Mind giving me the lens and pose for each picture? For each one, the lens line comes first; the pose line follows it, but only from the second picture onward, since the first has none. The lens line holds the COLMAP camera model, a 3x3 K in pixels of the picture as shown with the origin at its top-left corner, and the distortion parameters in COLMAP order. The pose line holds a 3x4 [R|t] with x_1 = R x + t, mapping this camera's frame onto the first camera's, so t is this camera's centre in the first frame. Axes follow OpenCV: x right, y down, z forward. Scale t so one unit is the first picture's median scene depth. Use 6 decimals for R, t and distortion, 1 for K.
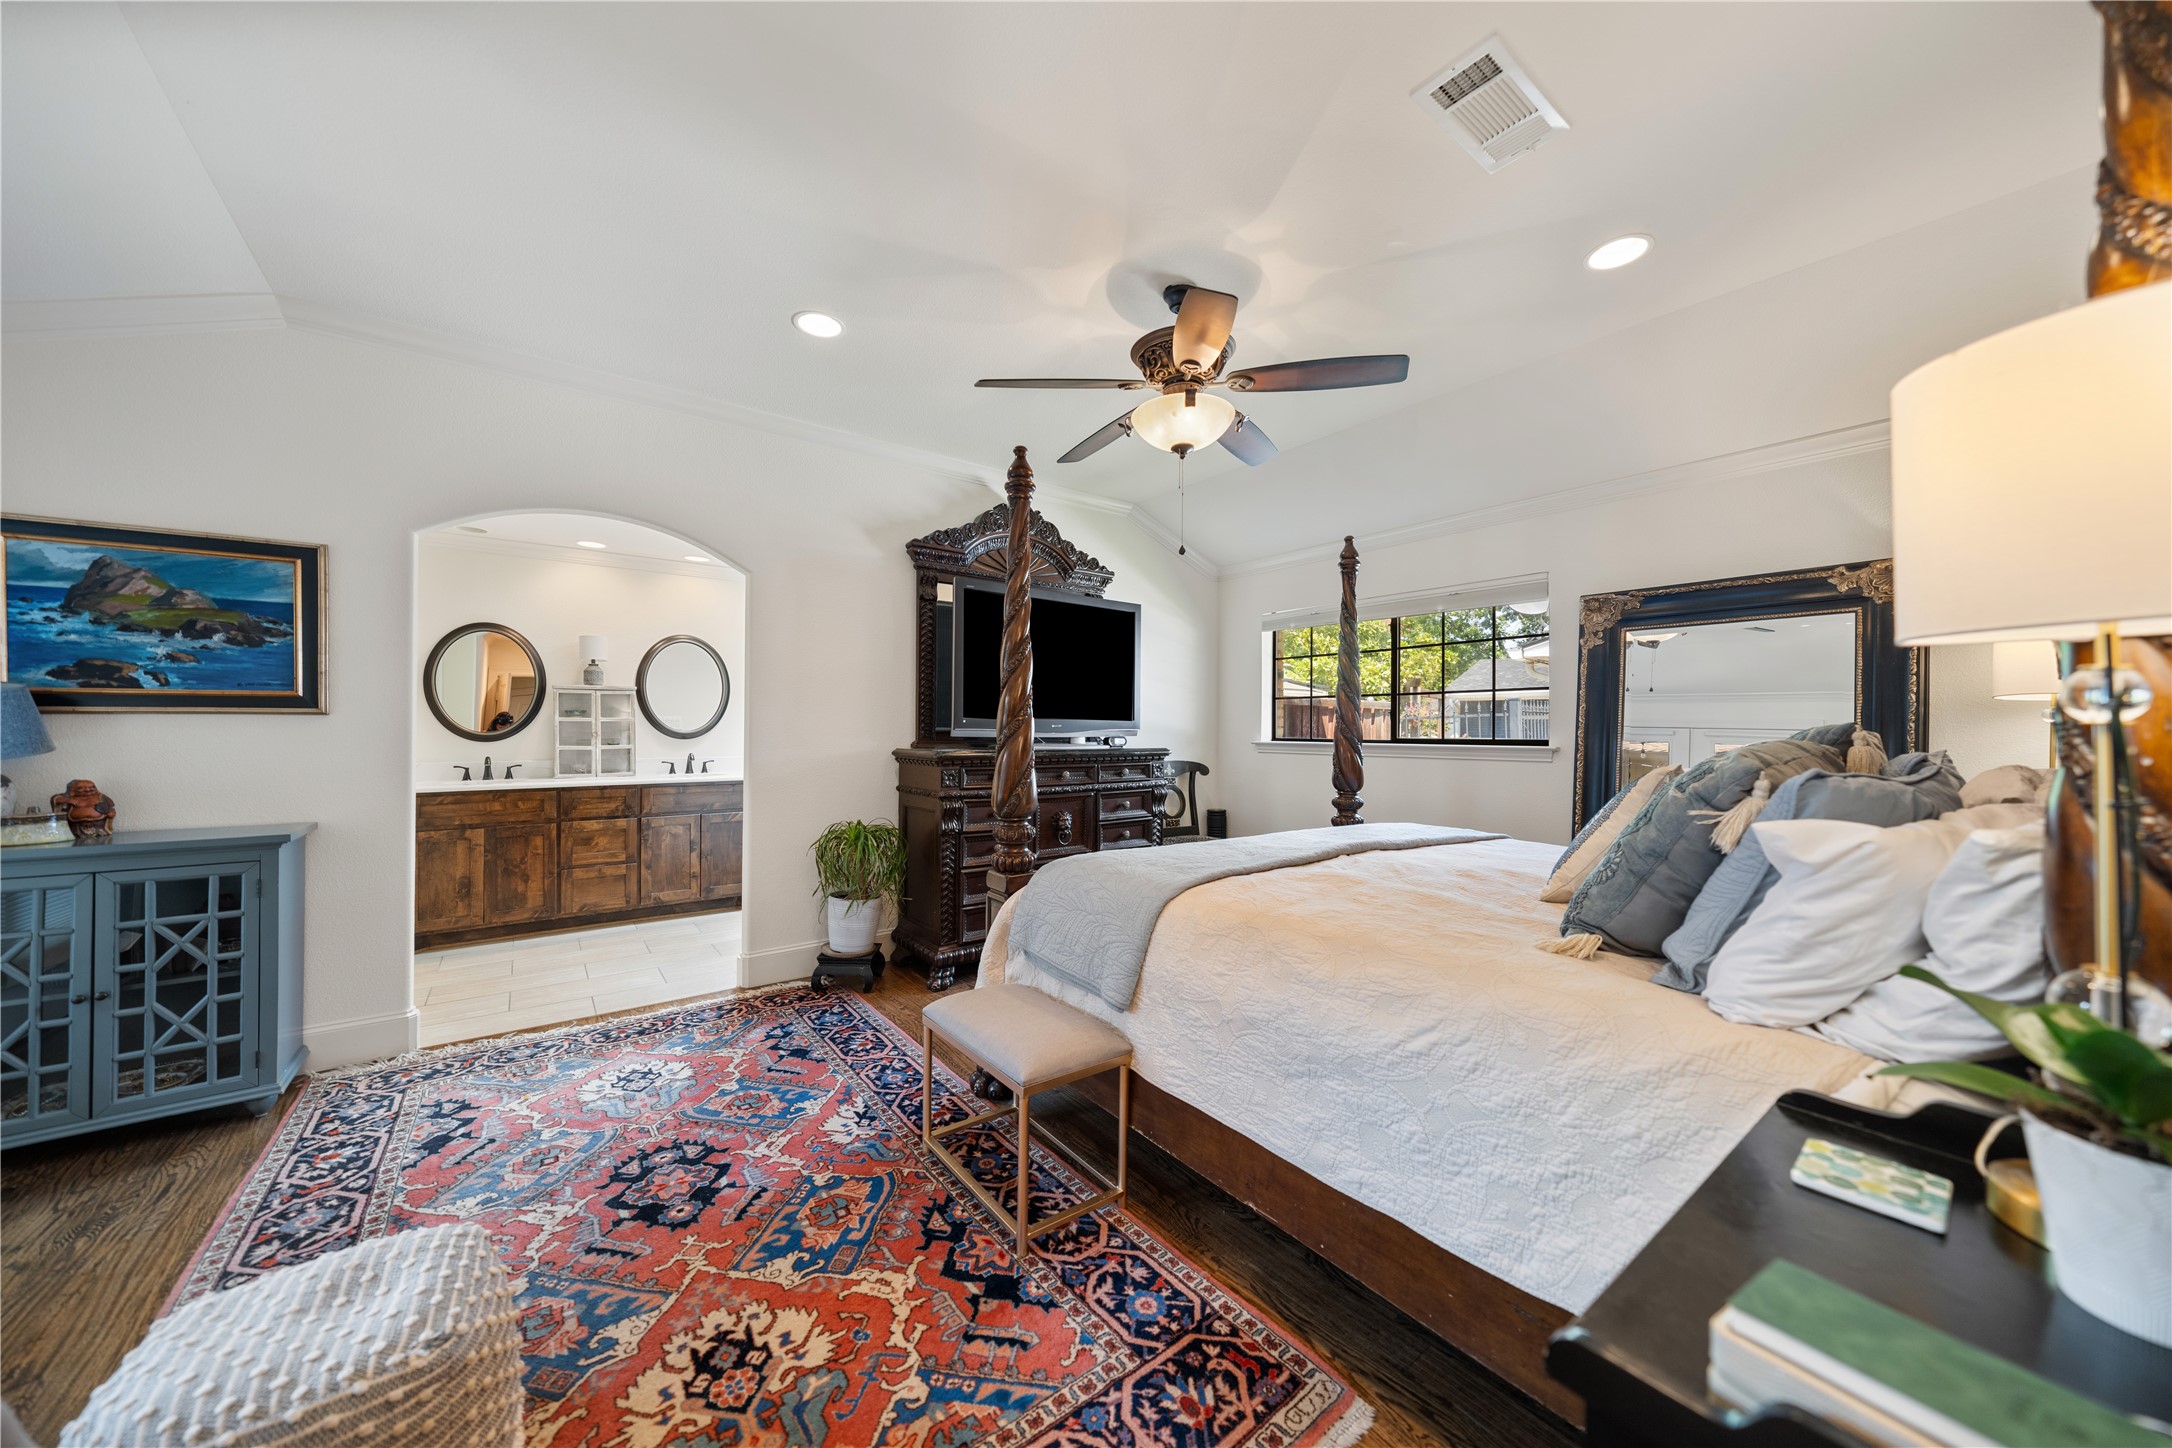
lens RADIAL K [[748.9, 0, 1092.7], [0, 748.9, 739.9], [0, 0, 1]] dist [0.001096, -0.000438]
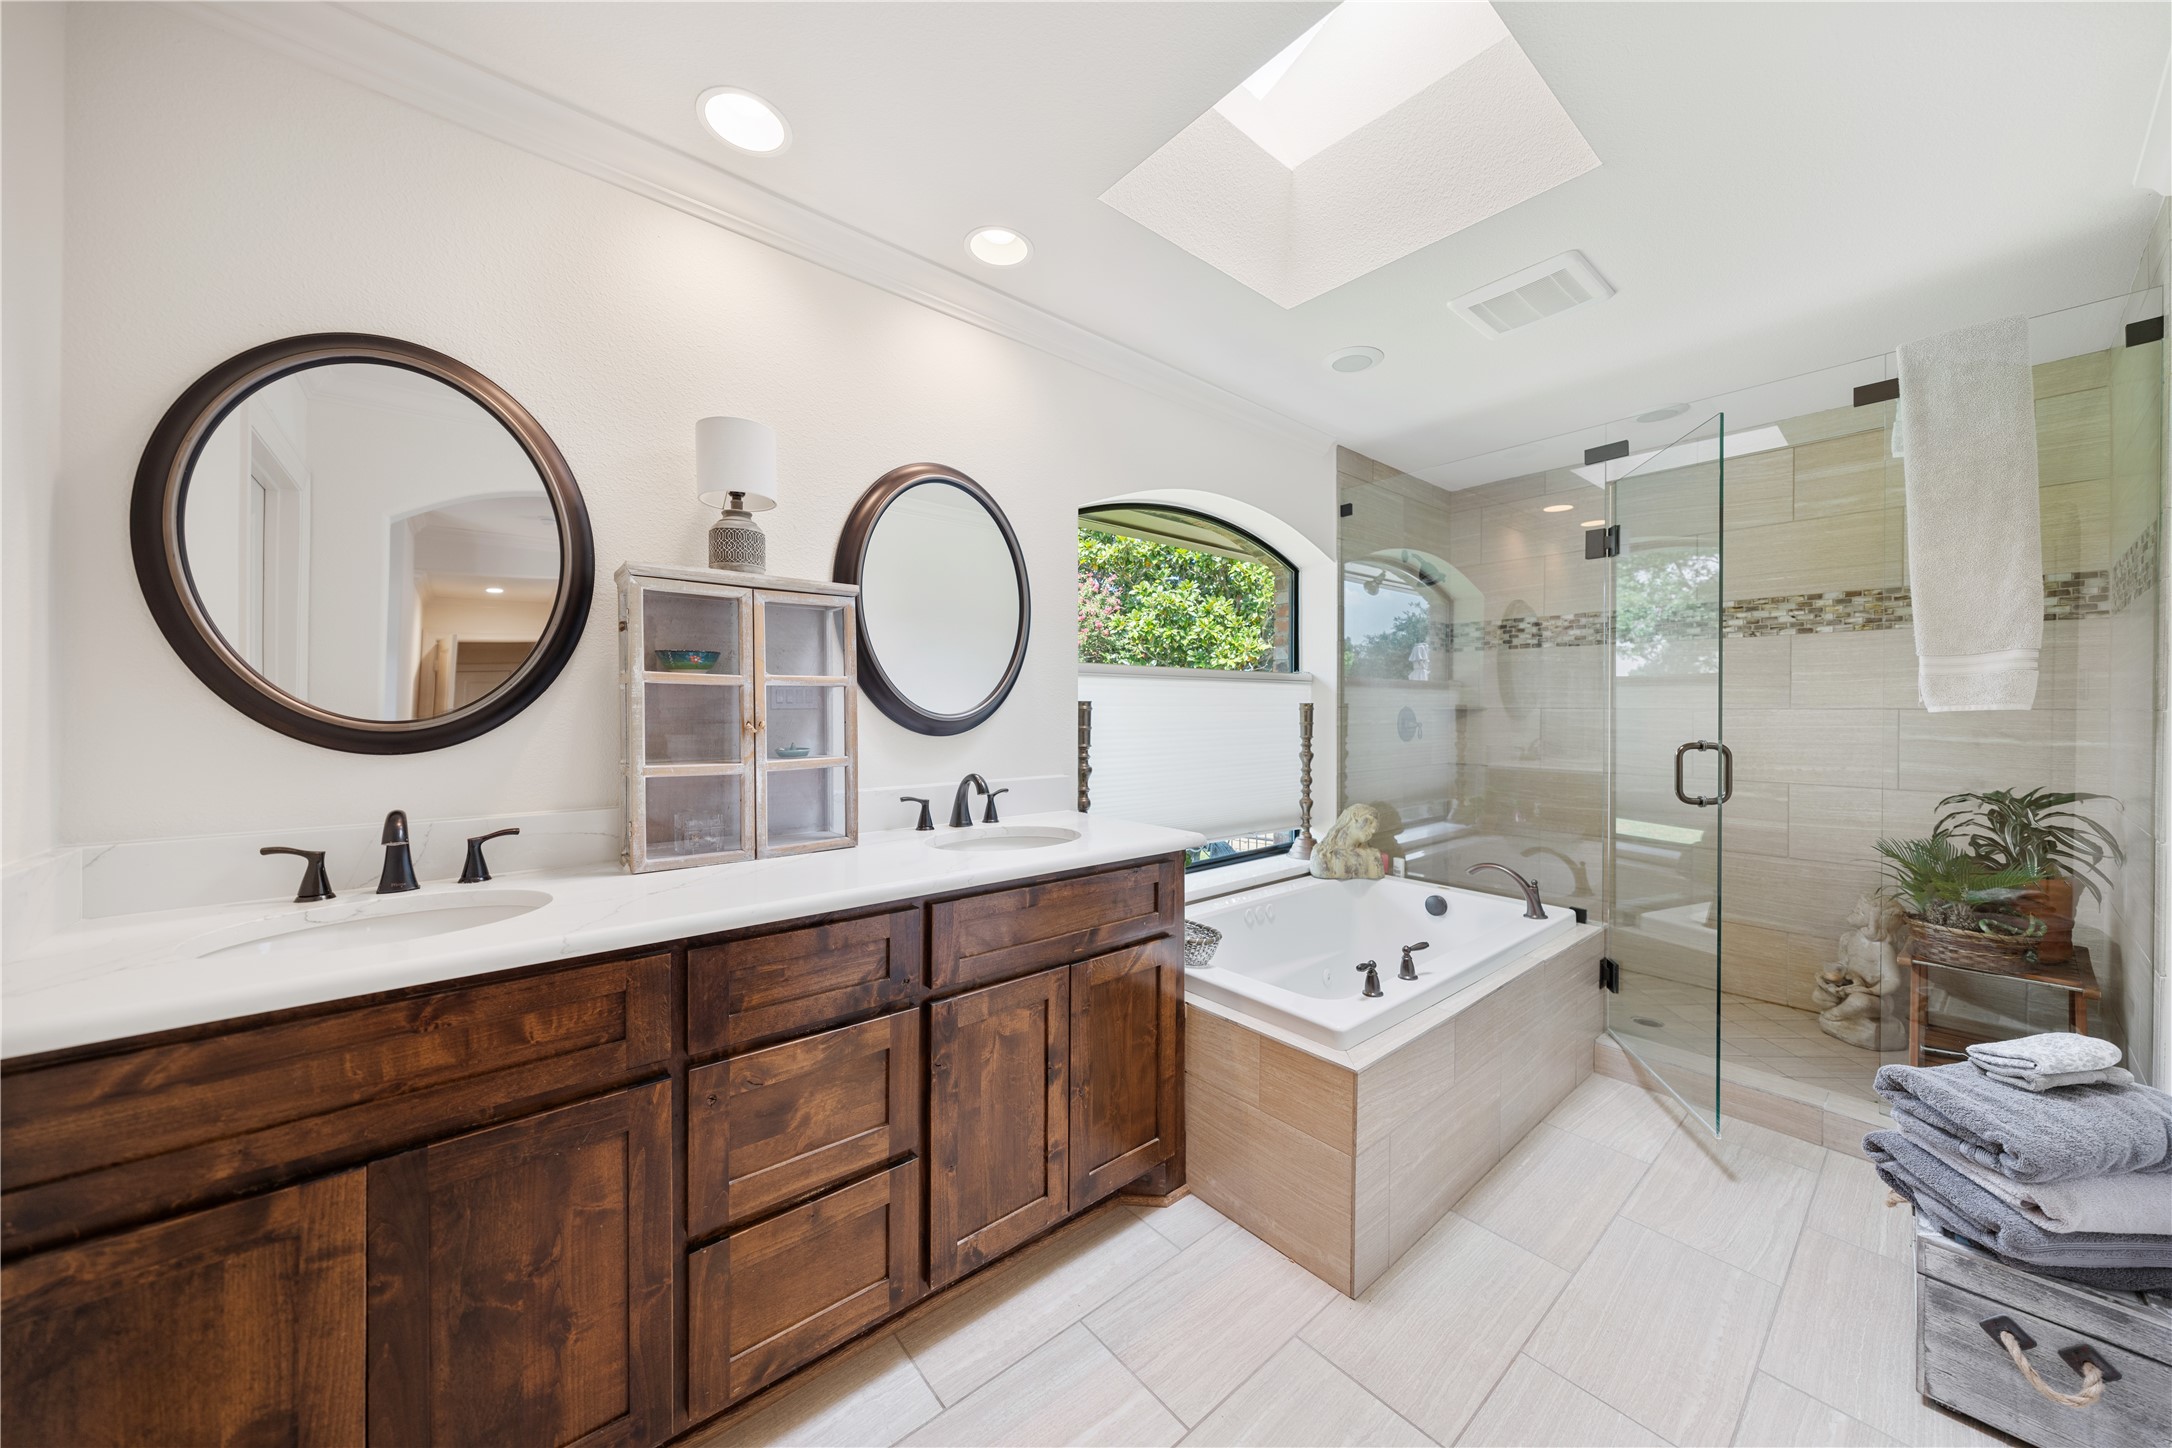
lens RADIAL K [[748.9, 0, 1088.7], [0, 748.9, 722.4], [0, 0, 1]] dist [0.001096, -0.000438]
pose [[0.999084, -0.005529, 0.042445, -0.558373], [0.005606, 0.999983, -0.001695, -0.007986], [-0.042434, 0.001931, 0.999097, 0.705933]]
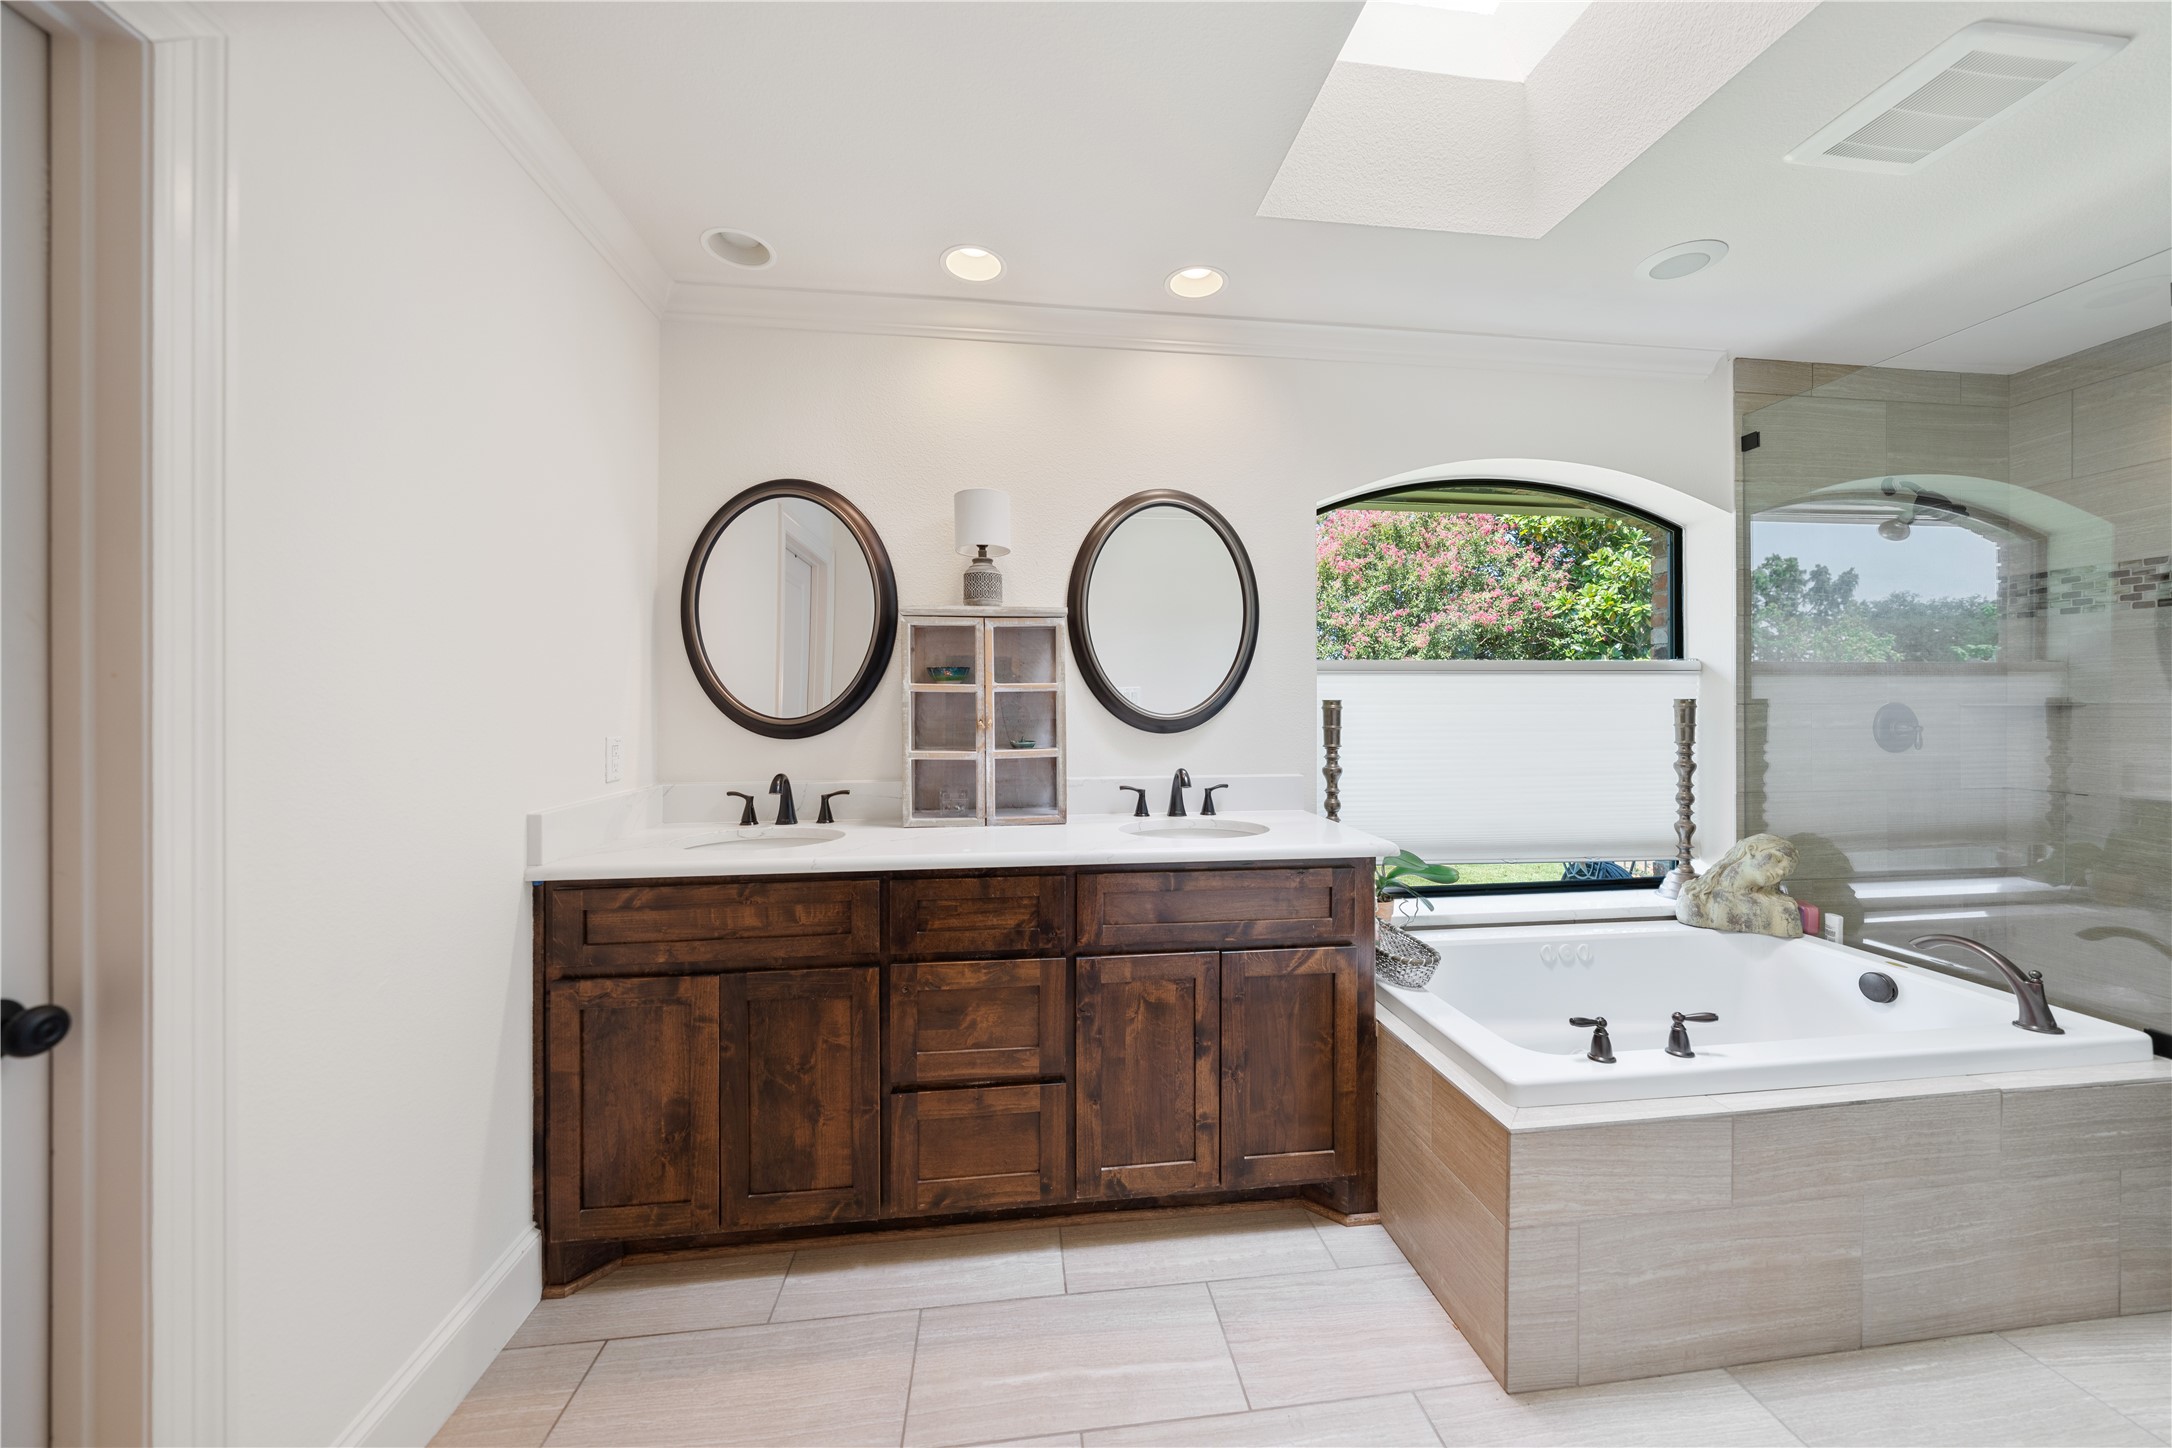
lens RADIAL K [[748.9, 0, 1079.0], [0, 748.9, 714.6], [0, 0, 1]] dist [0.001096, -0.000438]
pose [[0.856615, -0.002075, -0.515952, -0.421756], [-0.001840, 0.999973, -0.007076, -0.009884], [0.515953, 0.007011, 0.856588, 0.701379]]
